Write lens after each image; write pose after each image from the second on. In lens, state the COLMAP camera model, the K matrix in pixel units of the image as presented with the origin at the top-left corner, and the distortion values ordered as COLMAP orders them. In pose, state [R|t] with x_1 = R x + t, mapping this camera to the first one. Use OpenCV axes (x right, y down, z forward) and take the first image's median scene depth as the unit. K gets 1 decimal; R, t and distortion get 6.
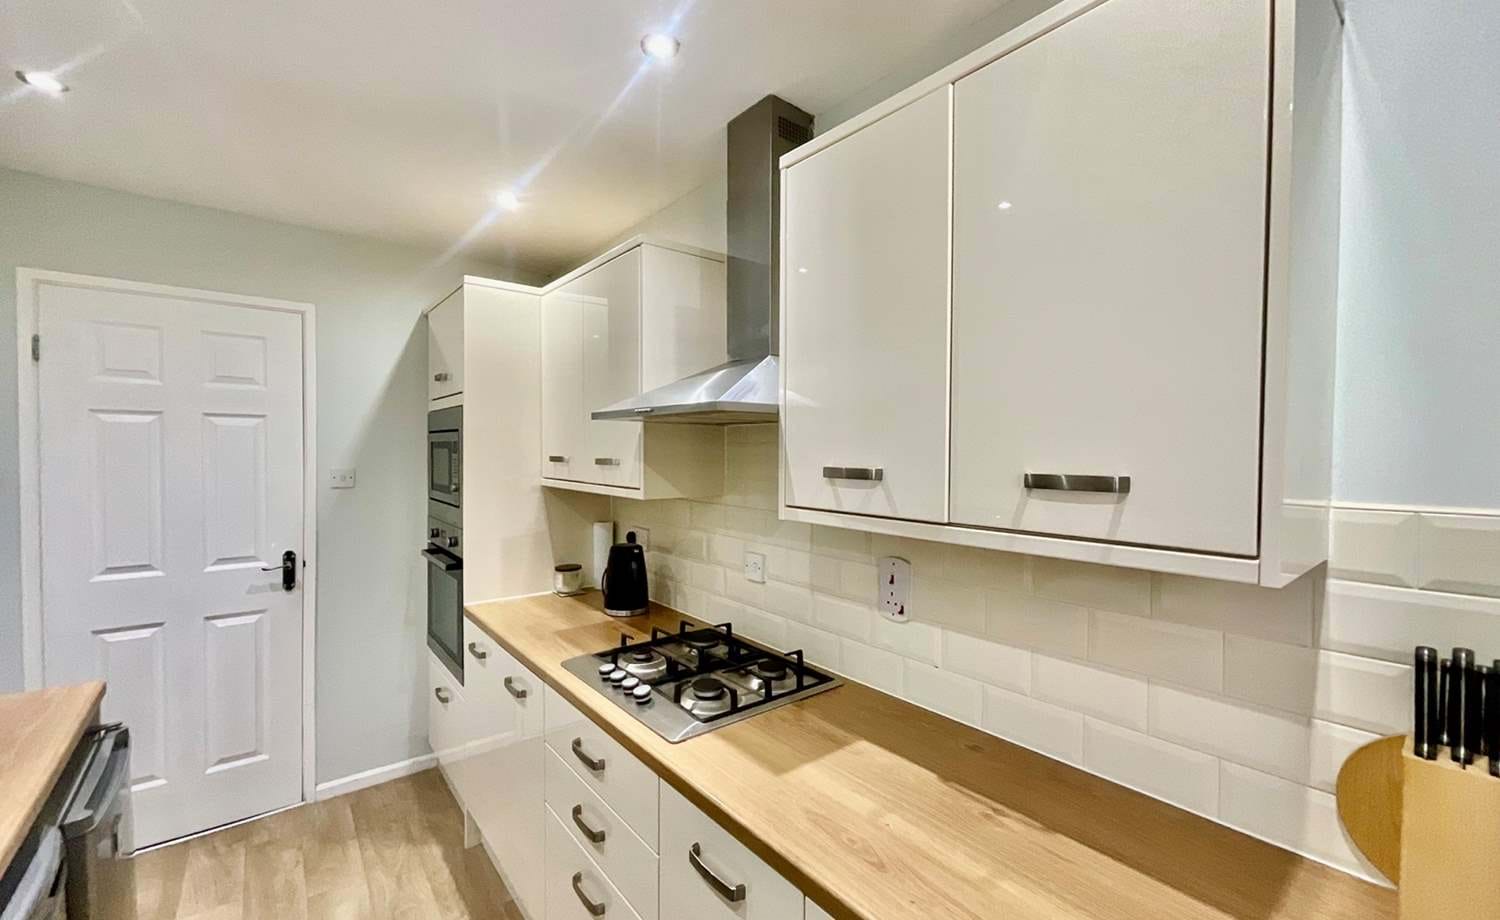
lens RADIAL K [[606.2, 0, 750.0], [0, 606.2, 460.0], [0, 0, 1]] dist [0.001142, 0.000033]
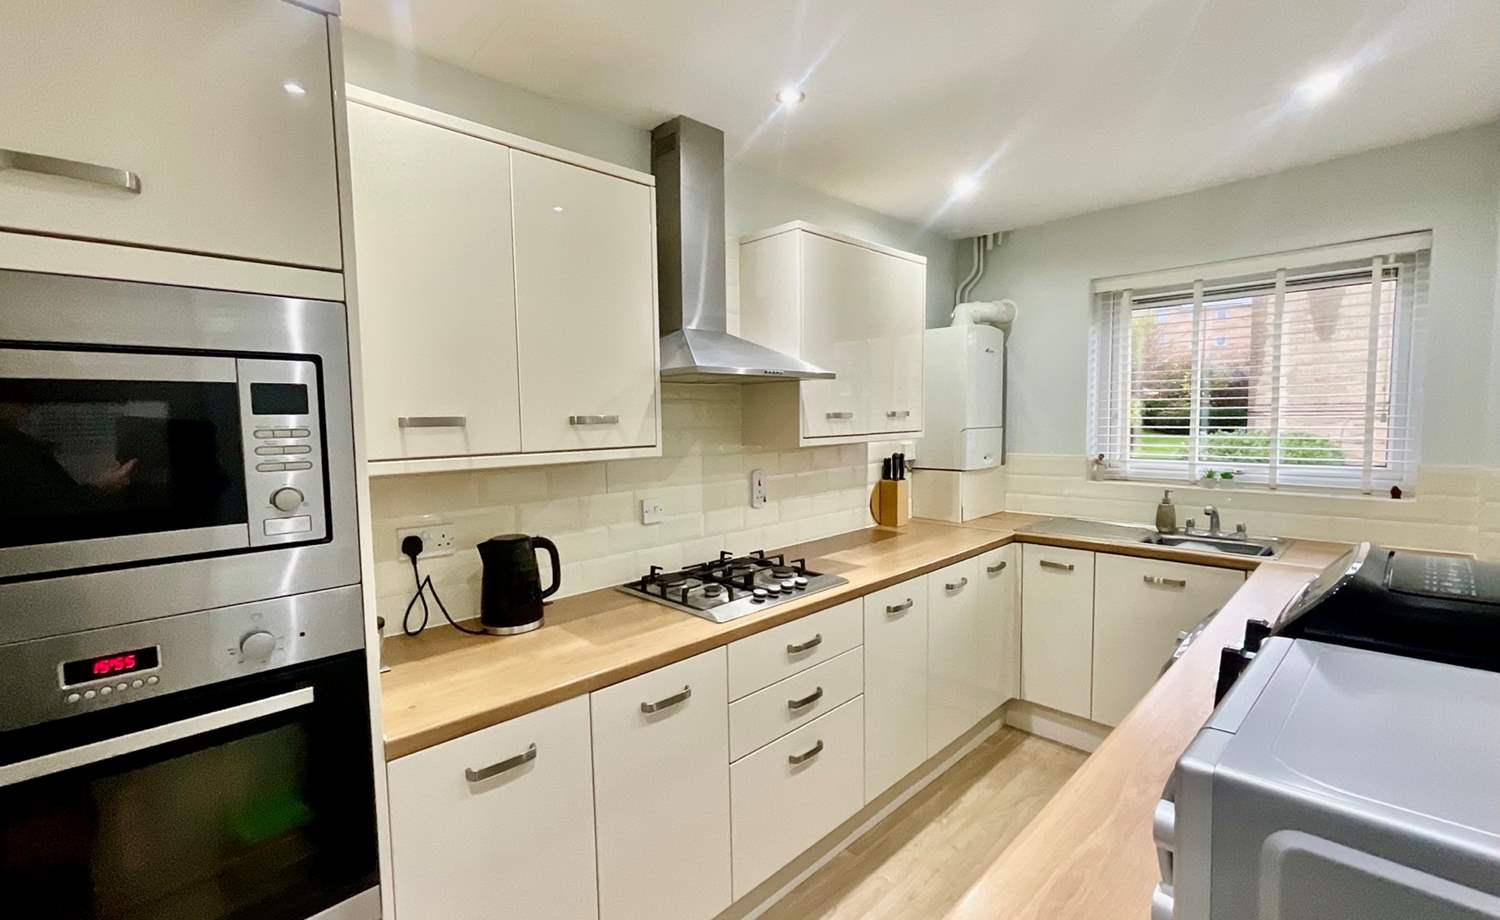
lens RADIAL K [[646.9, 0, 750.0], [0, 646.9, 460.0], [0, 0, 1]] dist [-0.001380, -0.000270]
pose [[-0.092059, -0.079792, 0.992552, -1.524248], [0.029856, 0.996115, 0.082847, -0.013059], [-0.995306, 0.037260, -0.089319, 1.186095]]
